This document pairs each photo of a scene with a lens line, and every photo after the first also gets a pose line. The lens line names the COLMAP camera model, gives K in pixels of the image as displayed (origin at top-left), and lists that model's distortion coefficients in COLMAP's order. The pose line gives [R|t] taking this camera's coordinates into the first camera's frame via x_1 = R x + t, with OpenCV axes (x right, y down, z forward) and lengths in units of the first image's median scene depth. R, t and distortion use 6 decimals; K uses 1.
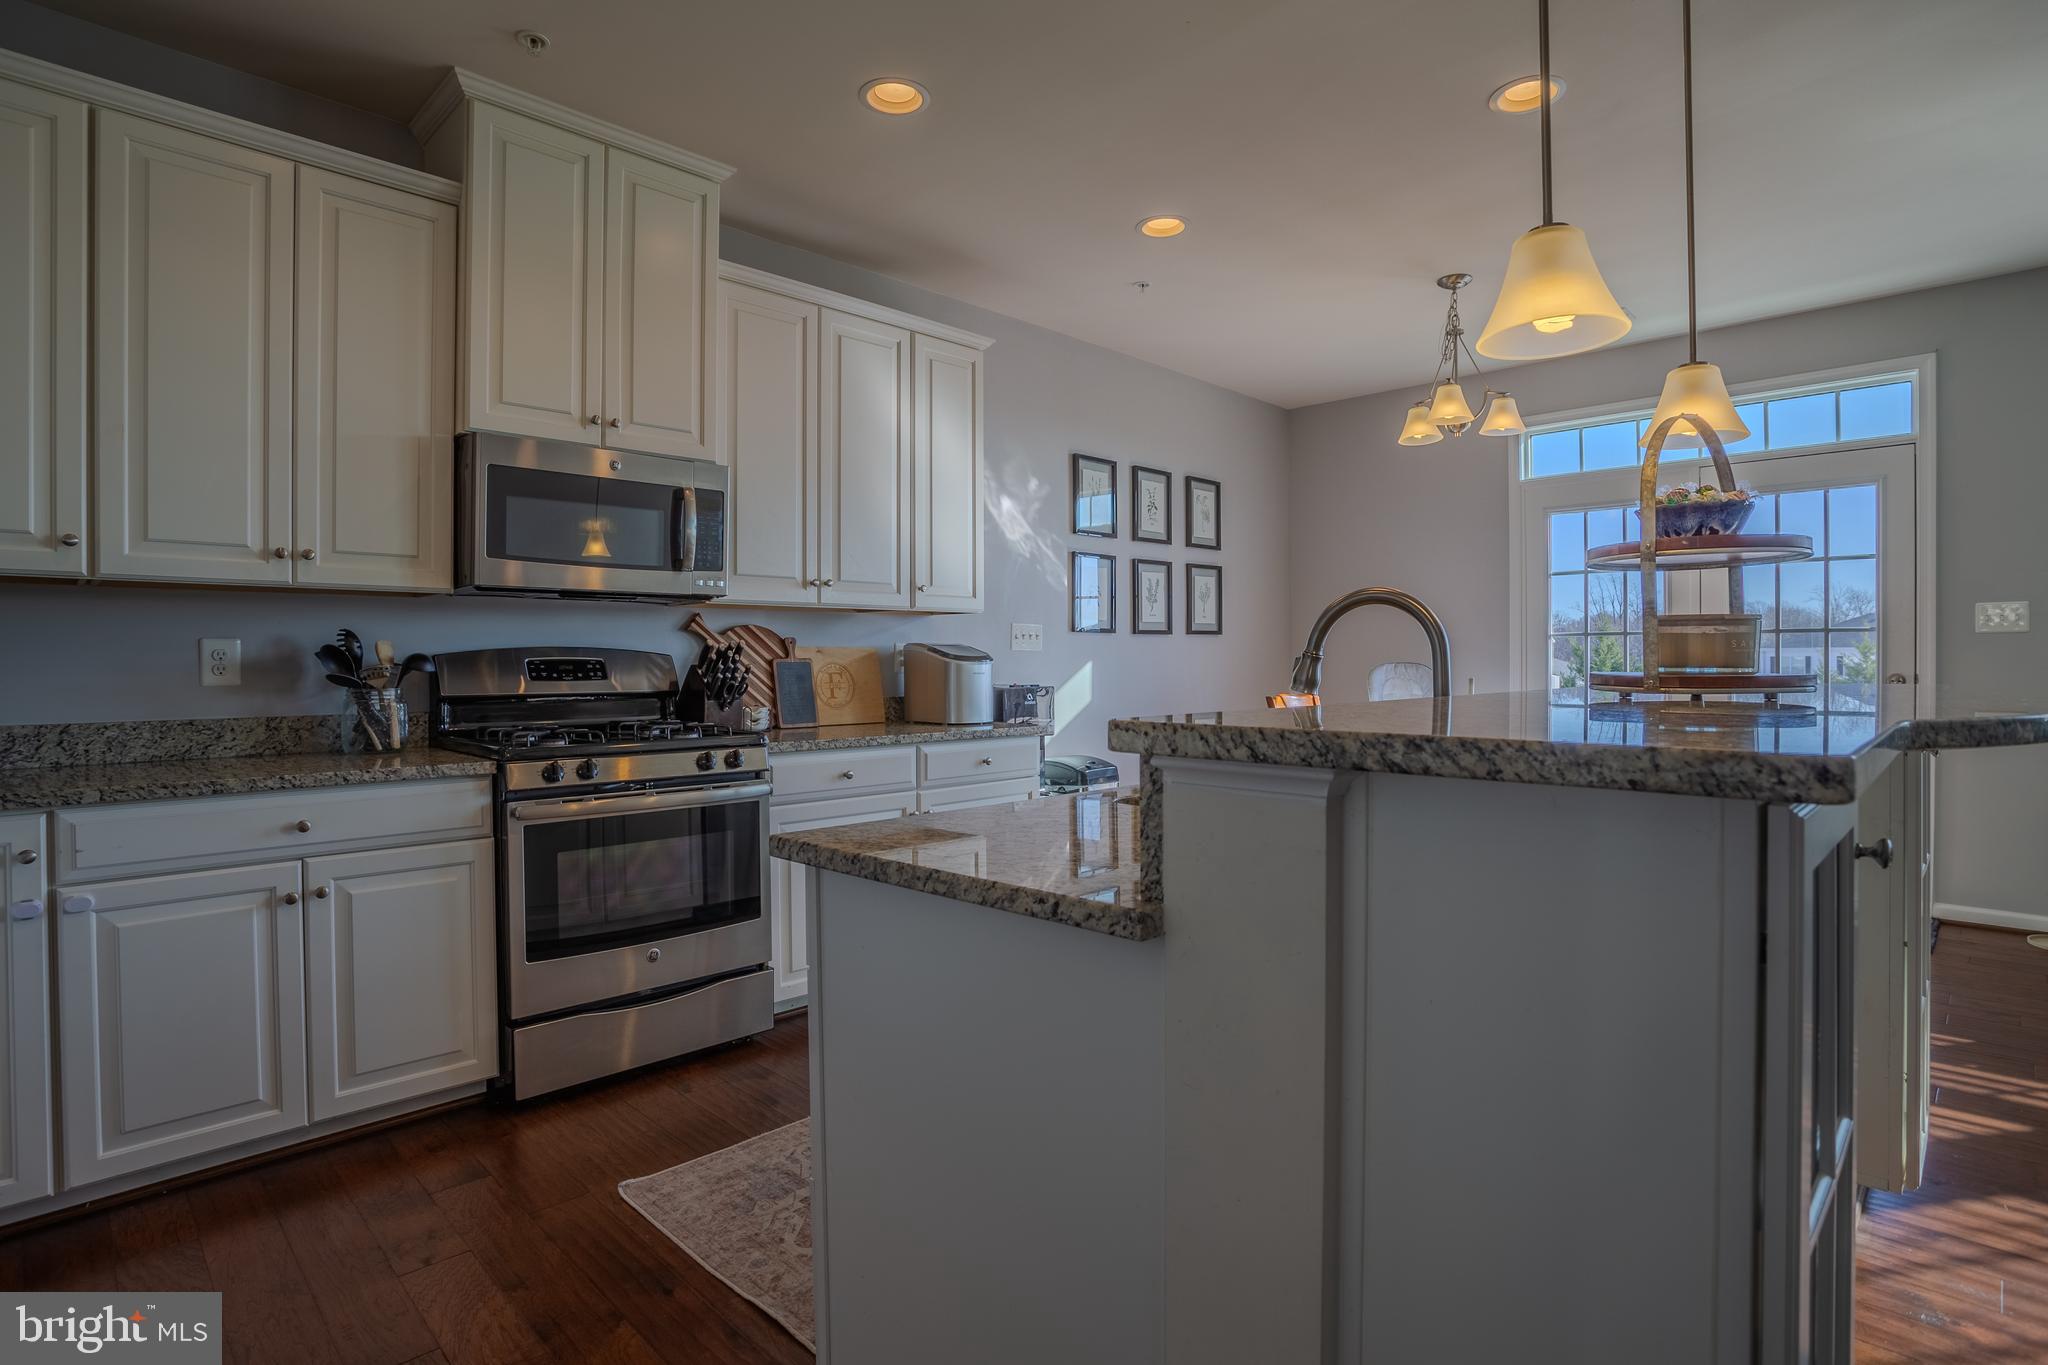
lens RADIAL K [[1043.4, 0, 1001.9], [0, 1043.4, 670.1], [0, 0, 1]] dist [-0.113474, 0.072763]
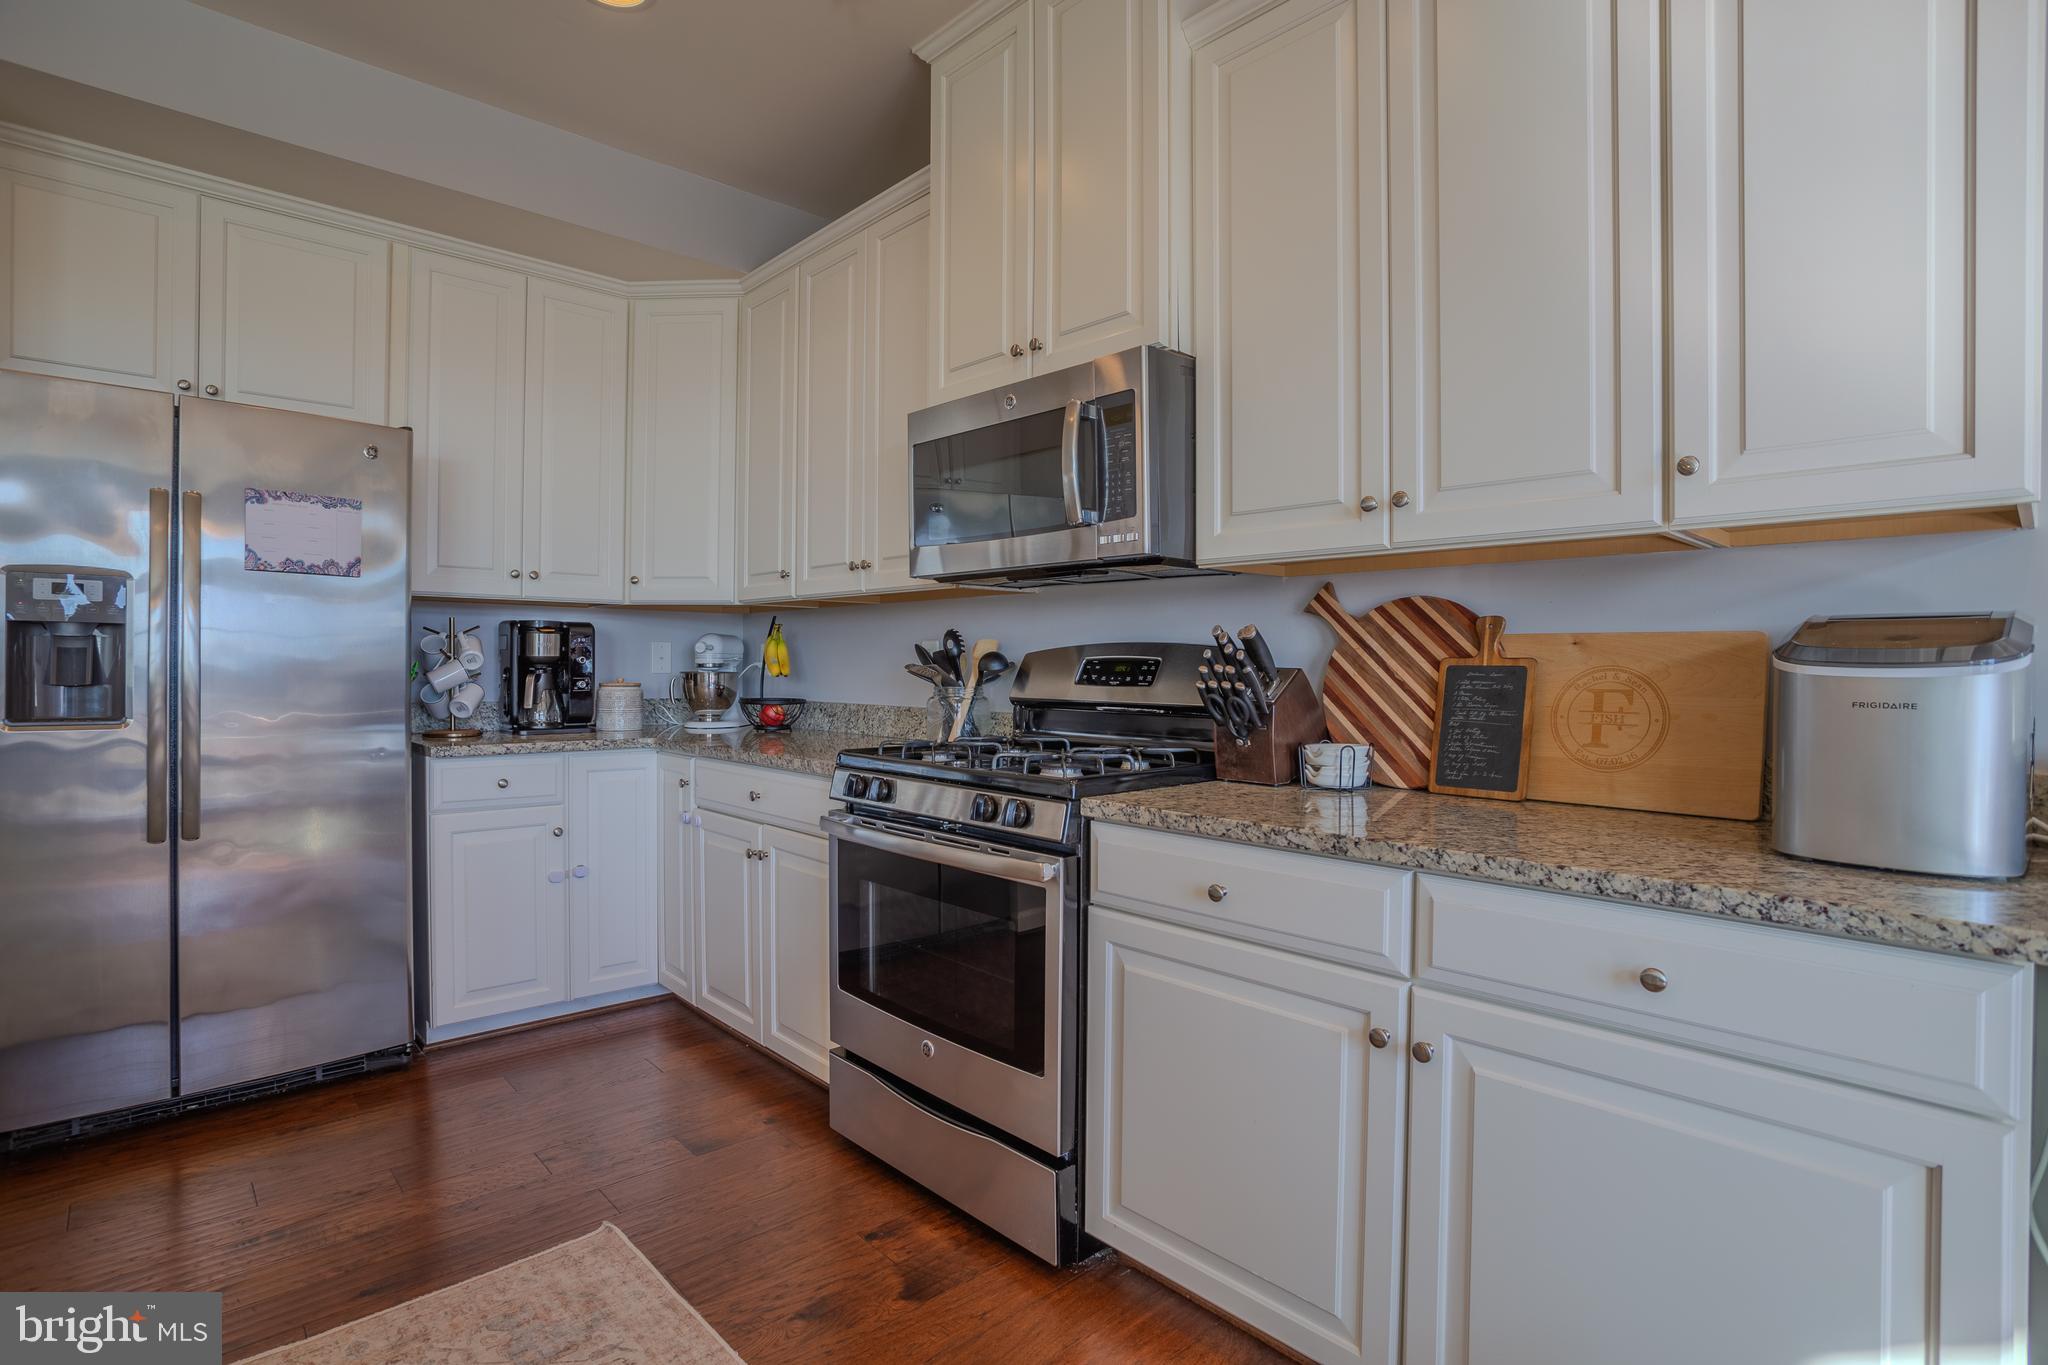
lens RADIAL K [[998.7, 0, 1019.6], [0, 998.7, 672.5], [0, 0, 1]] dist [-0.082462, 0.038692]
pose [[-0.034028, 0.011850, -0.999351, 0.281136], [-0.014224, 0.999823, 0.012340, -0.006987], [0.999320, 0.014635, -0.033854, 0.803653]]
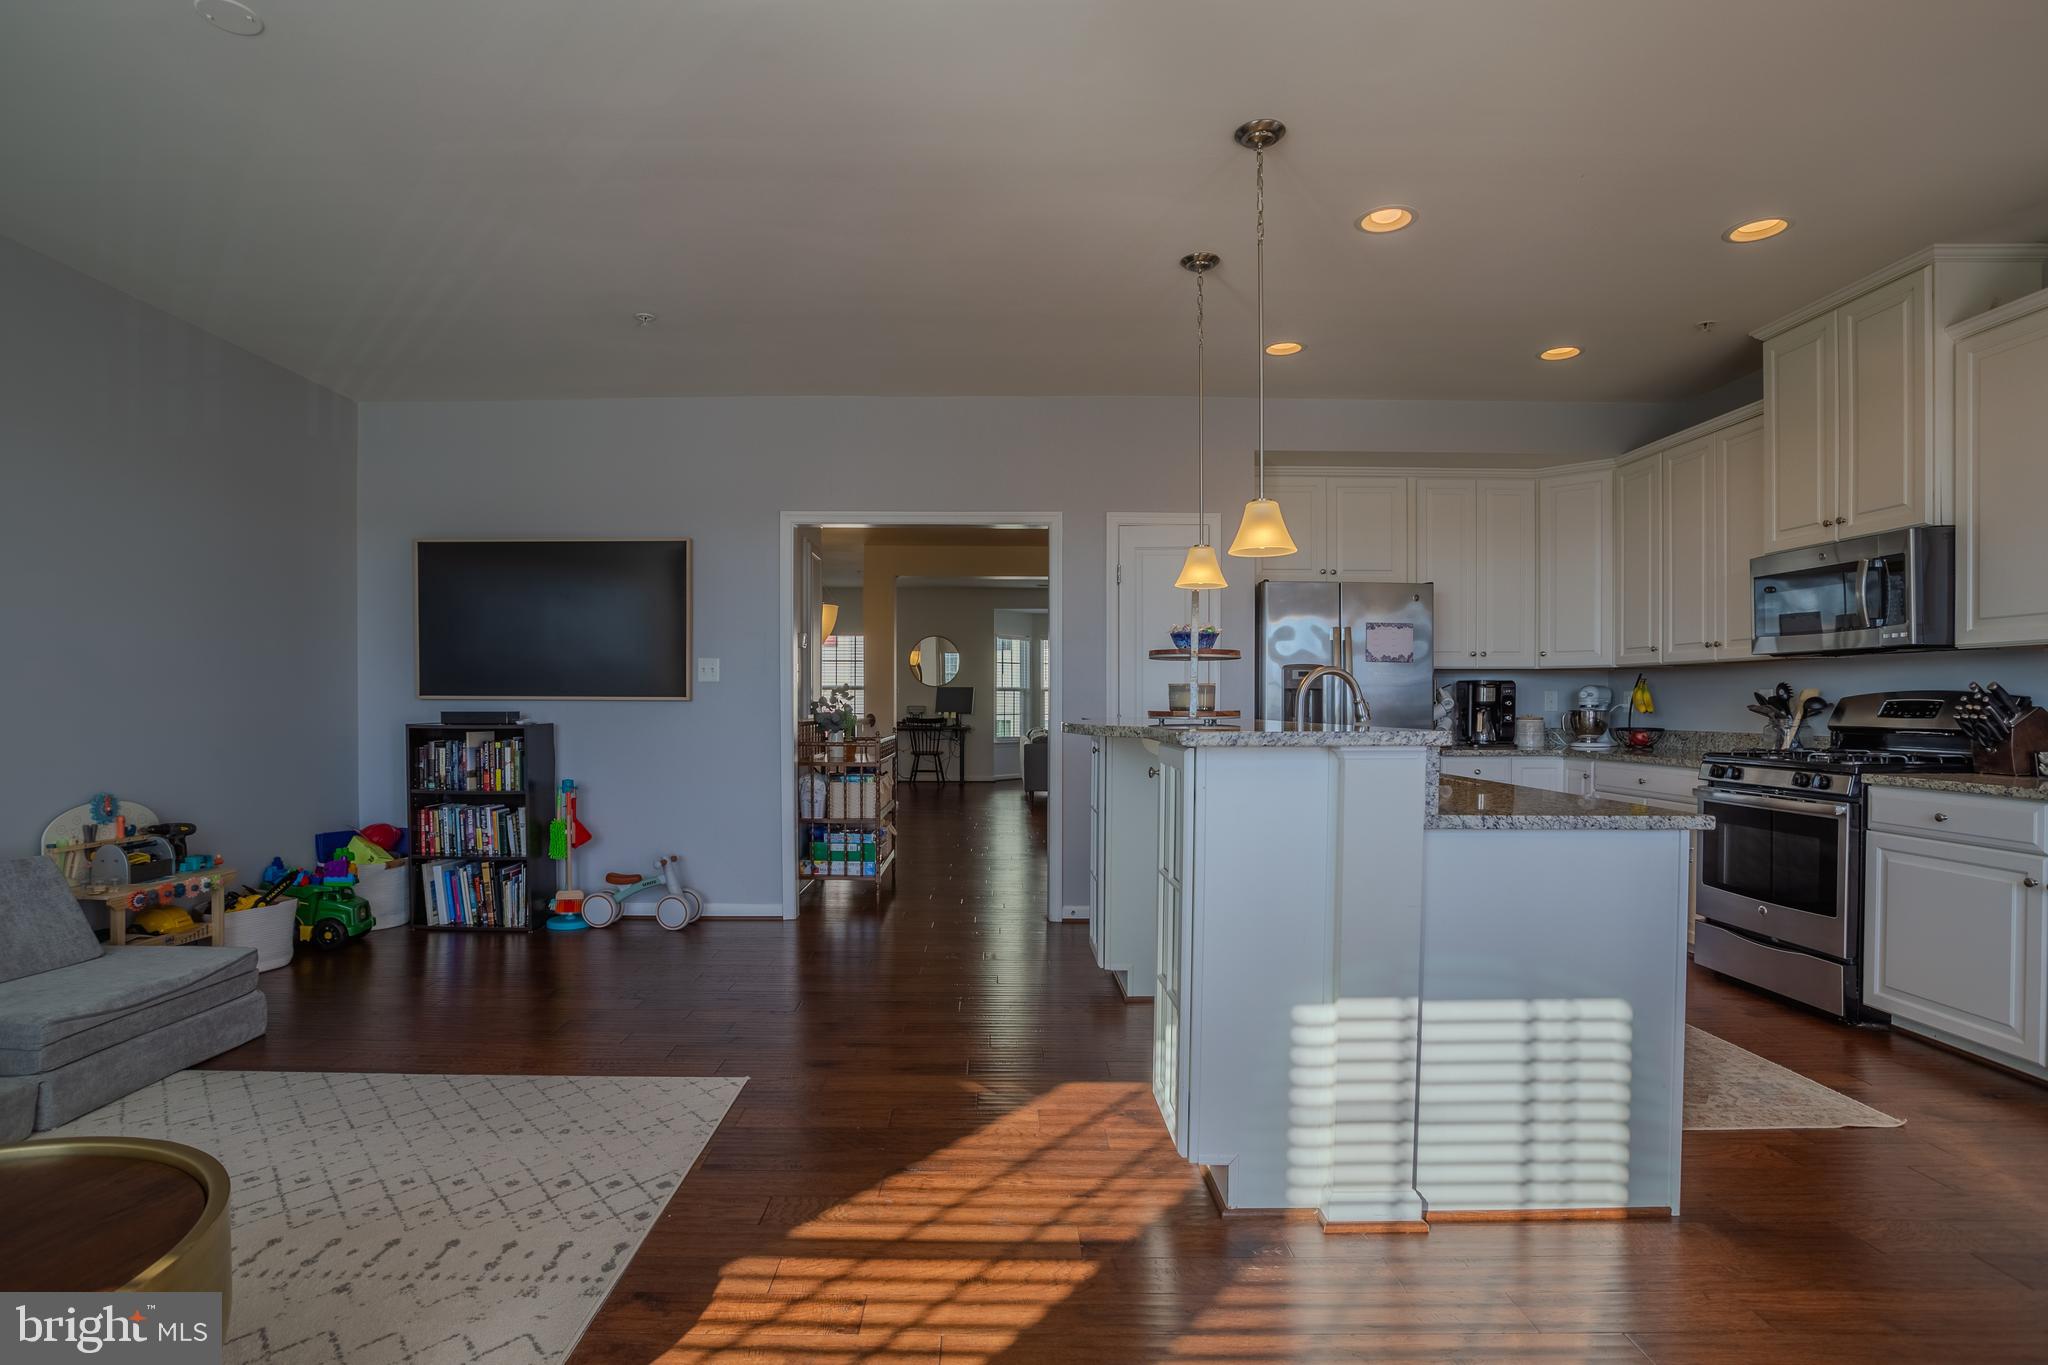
lens RADIAL K [[1009.4, 0, 989.5], [0, 1009.4, 716.5], [0, 0, 1]] dist [-0.060492, 0.022598]
pose [[-0.709830, 0.013801, -0.704238, 1.005477], [-0.002487, 0.999753, 0.022100, -0.012732], [0.704369, 0.017439, -0.709620, 0.887421]]
